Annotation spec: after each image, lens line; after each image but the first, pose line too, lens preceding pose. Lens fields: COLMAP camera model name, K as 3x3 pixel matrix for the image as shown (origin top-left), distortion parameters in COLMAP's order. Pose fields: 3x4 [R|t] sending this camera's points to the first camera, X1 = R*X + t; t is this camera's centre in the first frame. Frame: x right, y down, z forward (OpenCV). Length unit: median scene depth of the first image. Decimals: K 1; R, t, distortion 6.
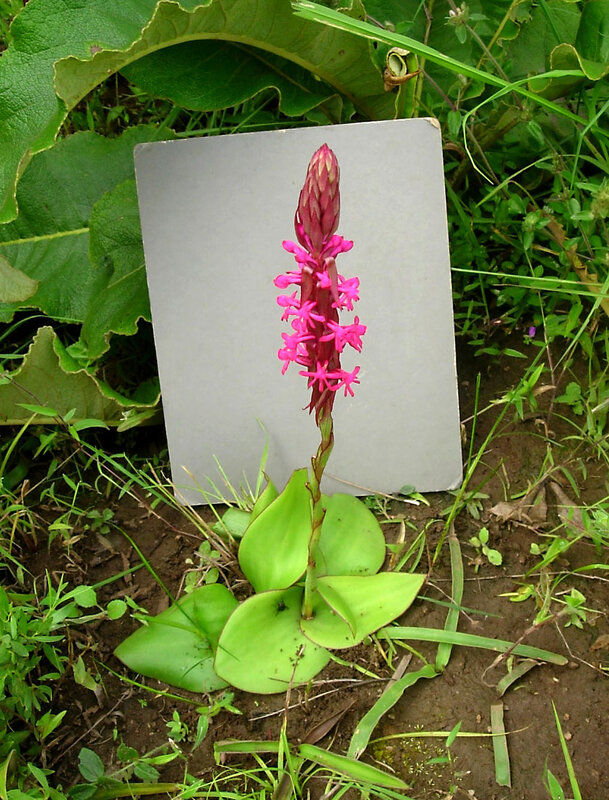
lens RADIAL K [[956.6, 0, 304.5], [0, 956.6, 400.0], [0, 0, 1]] dist [-0.203152, -0.010004]
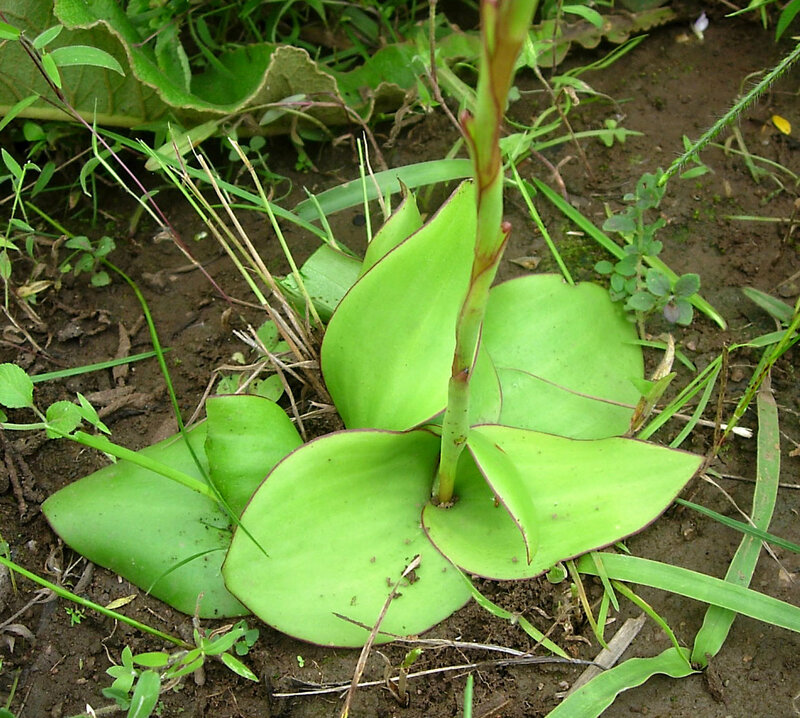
lens RADIAL K [[1187.7, 0, 400.0], [0, 1187.7, 359.0], [0, 0, 1]] dist [-0.166804, -0.011745]
pose [[0.981714, 0.167305, -0.090812, 0.025191], [-0.158398, 0.982522, 0.097783, 0.104823], [0.105584, -0.081610, 0.991056, 0.415842]]
